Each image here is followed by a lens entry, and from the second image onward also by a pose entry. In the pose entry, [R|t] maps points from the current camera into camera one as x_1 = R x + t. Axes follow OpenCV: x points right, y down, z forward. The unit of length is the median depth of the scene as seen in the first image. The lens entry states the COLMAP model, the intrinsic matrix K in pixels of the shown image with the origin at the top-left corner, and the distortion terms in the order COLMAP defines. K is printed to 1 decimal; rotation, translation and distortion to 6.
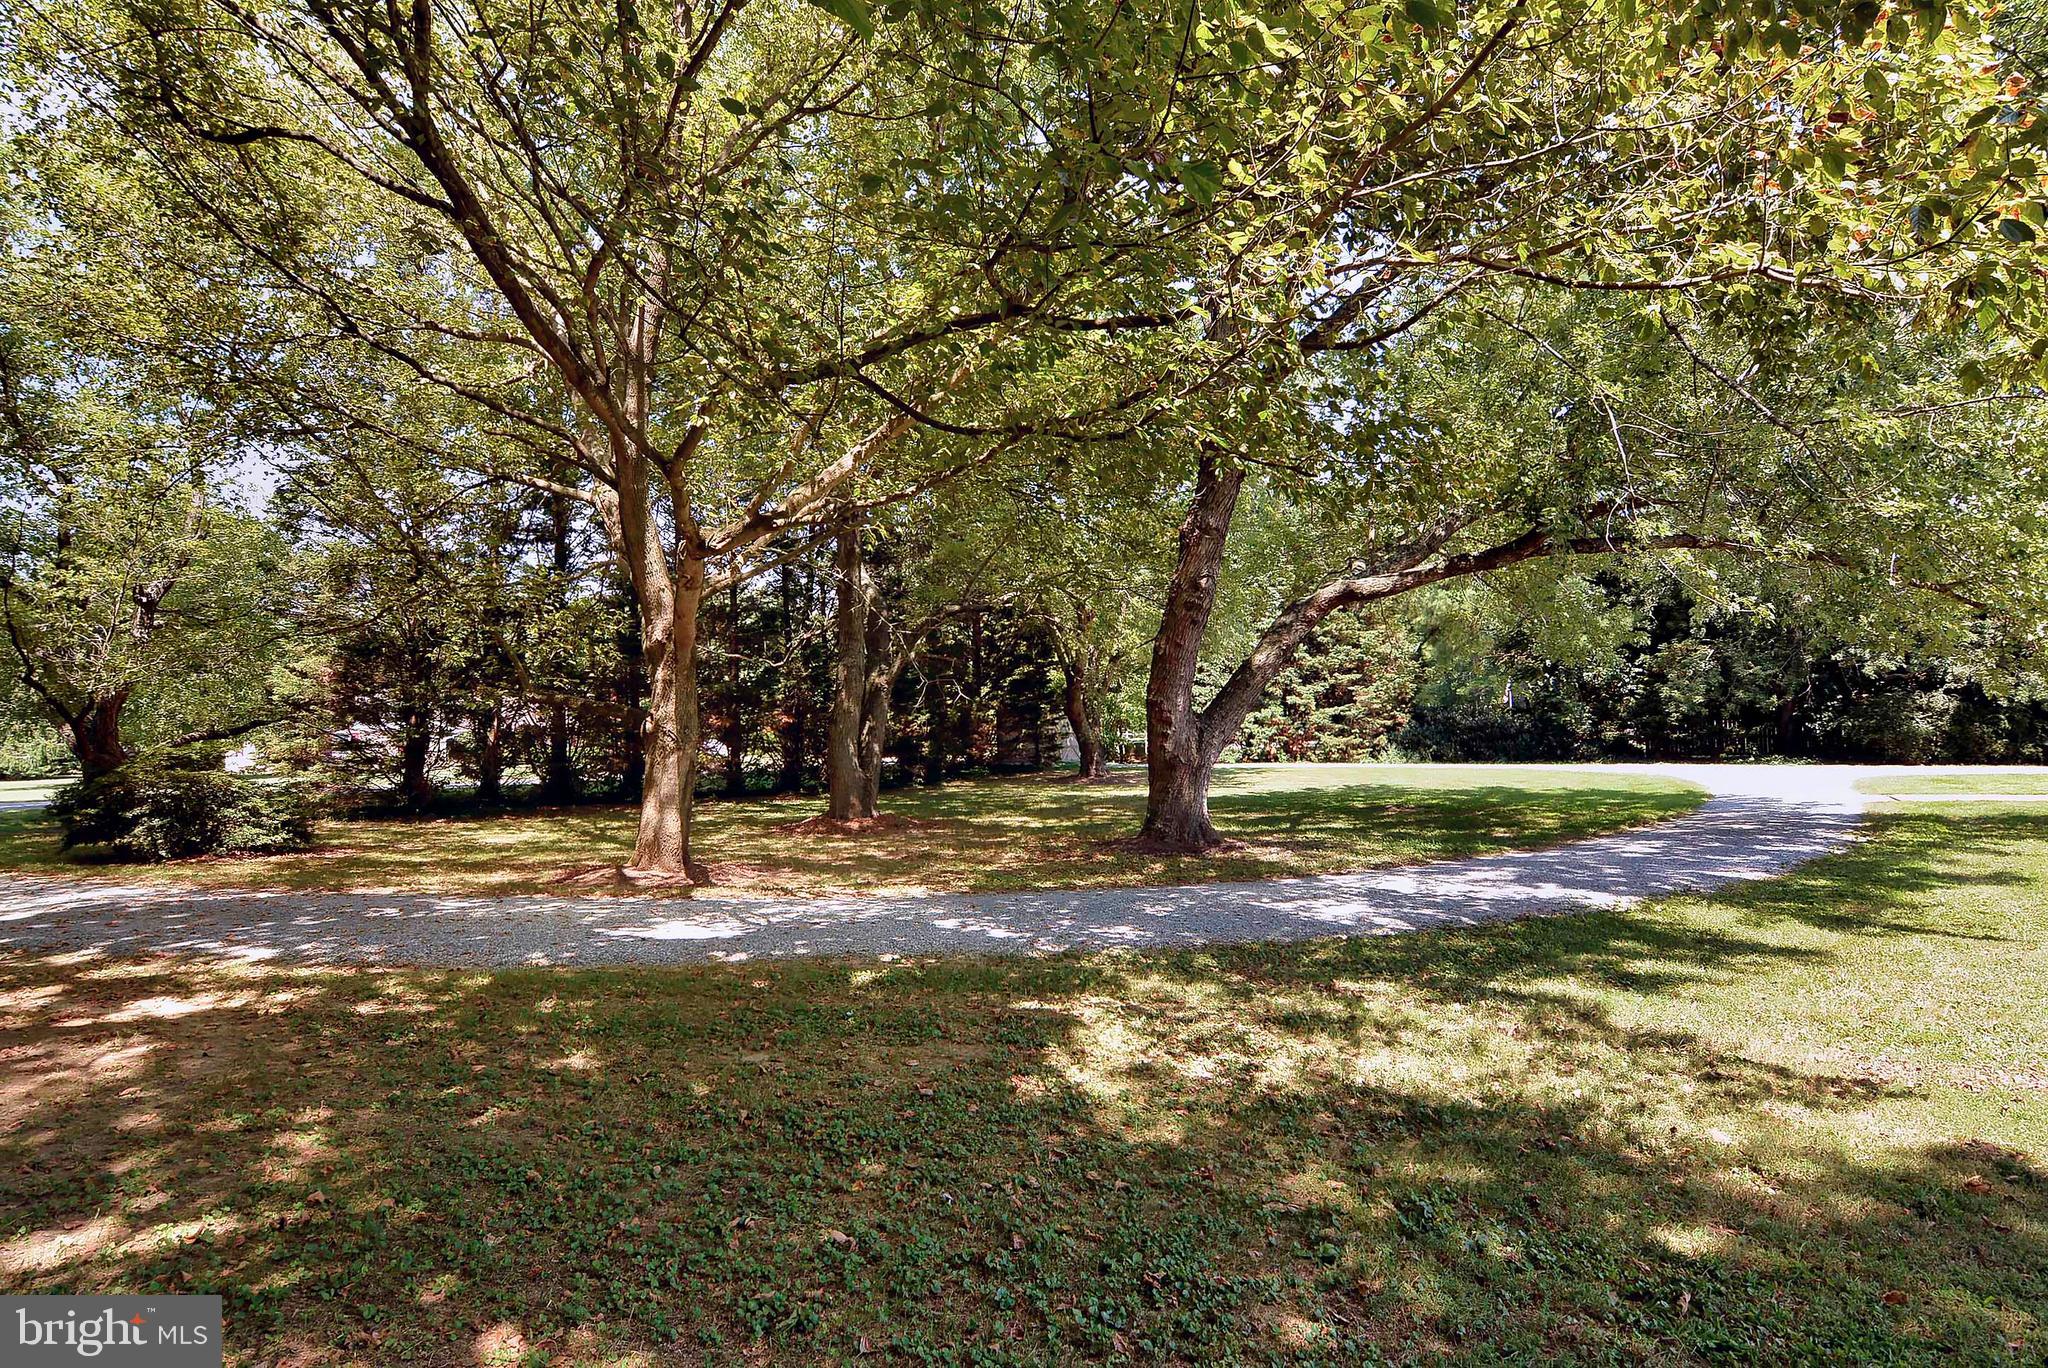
lens RADIAL K [[1043.9, 0, 1021.9], [0, 1043.9, 671.3], [0, 0, 1]] dist [-0.025999, 0.009248]
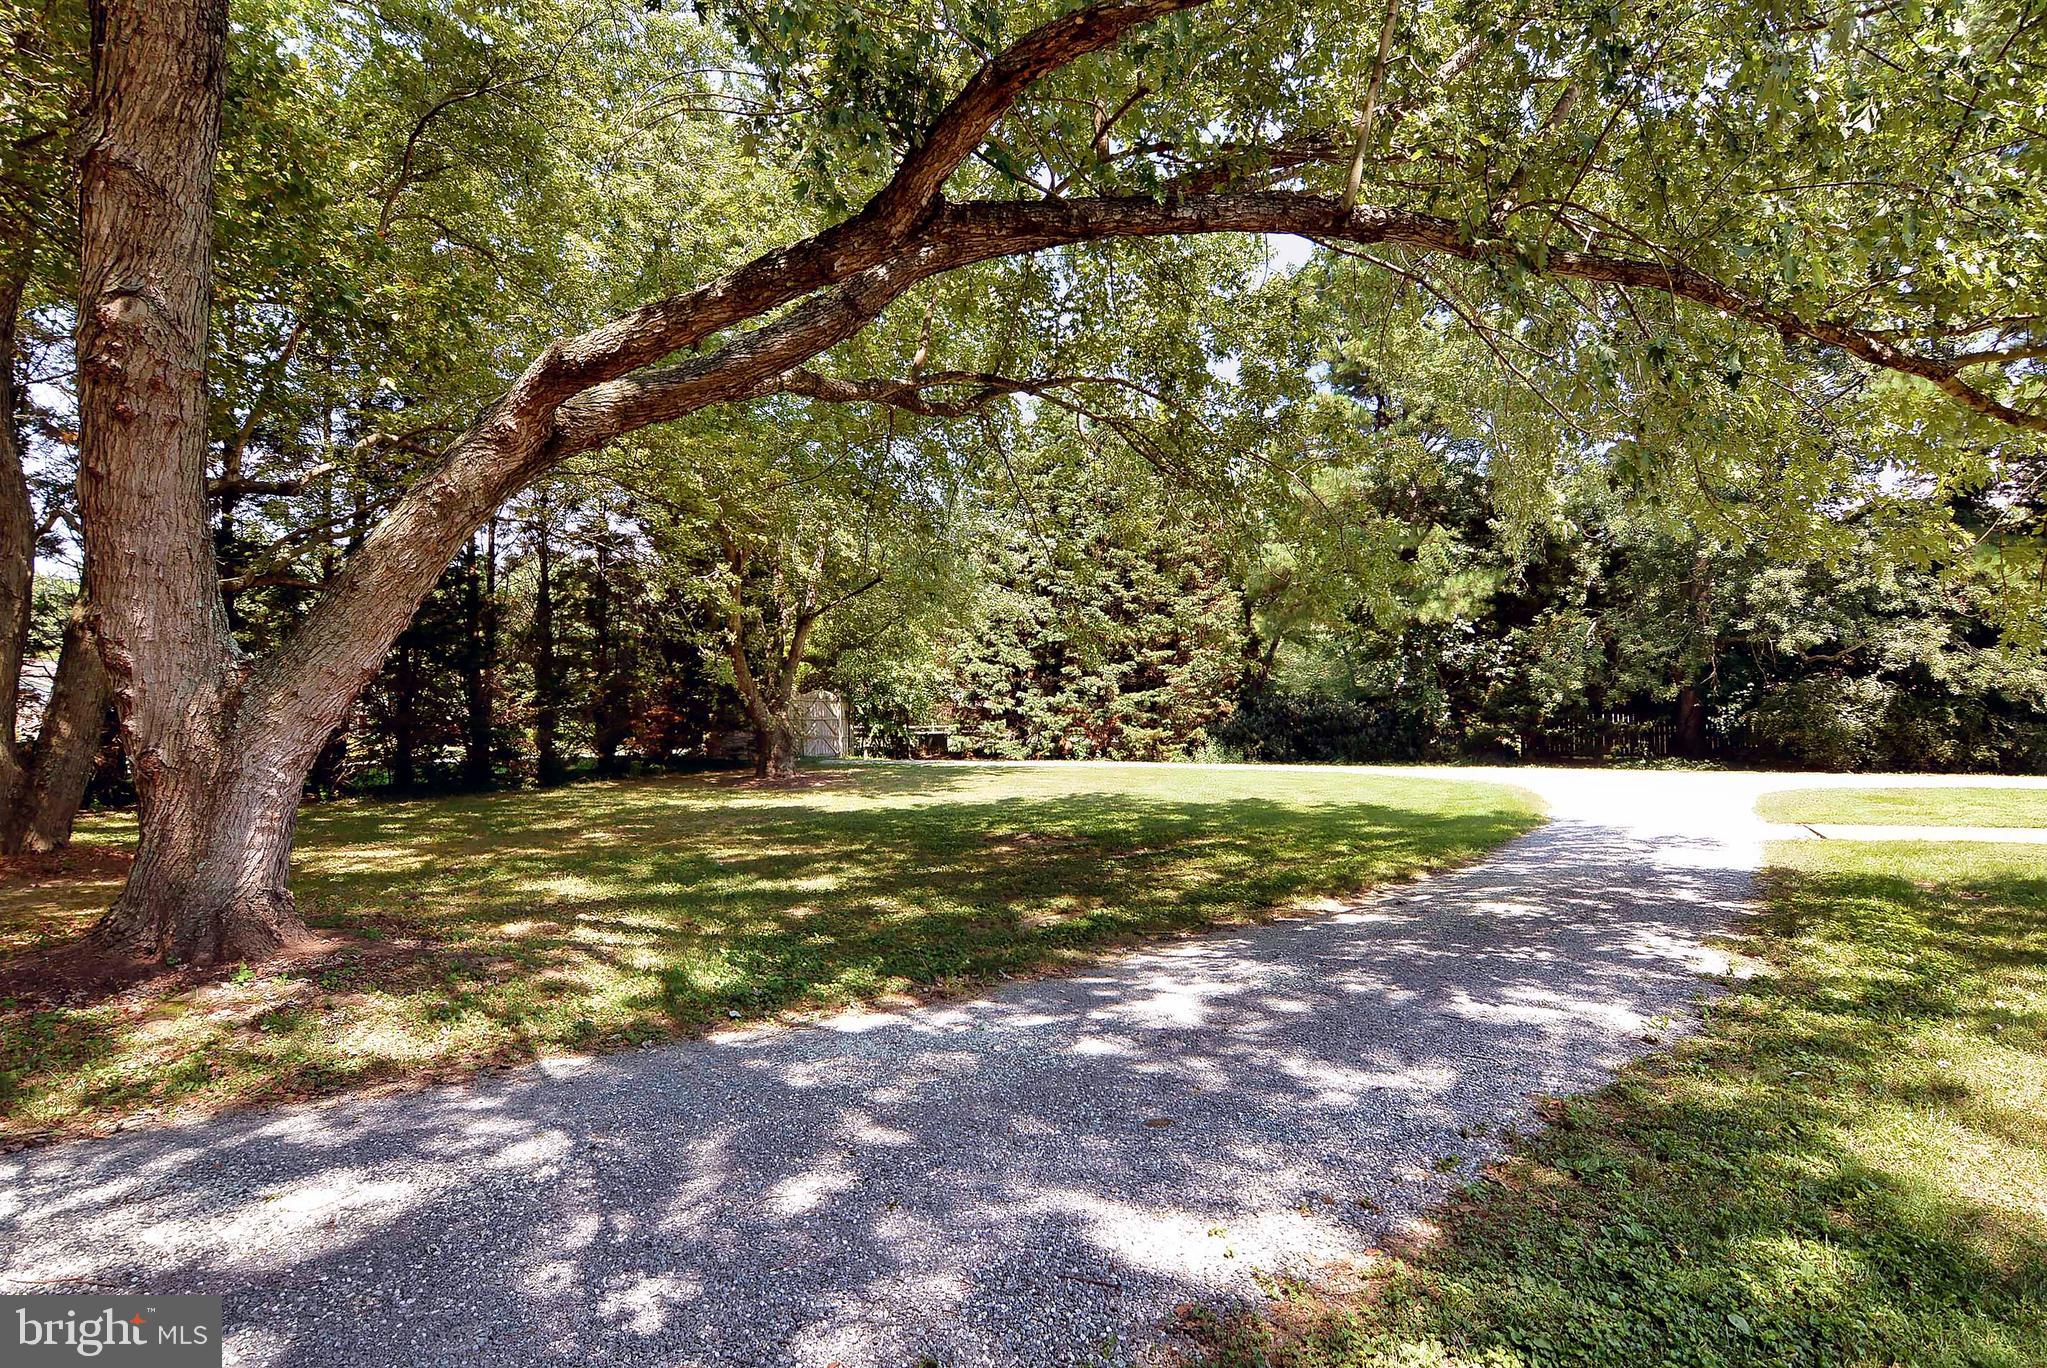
lens RADIAL K [[1043.3, 0, 1034.8], [0, 1043.3, 688.5], [0, 0, 1]] dist [-0.025999, 0.009248]
pose [[0.998403, 0.011978, 0.055208, 0.244941], [-0.013215, 0.999669, 0.022087, 0.021780], [-0.054926, -0.022782, 0.998231, 0.290679]]
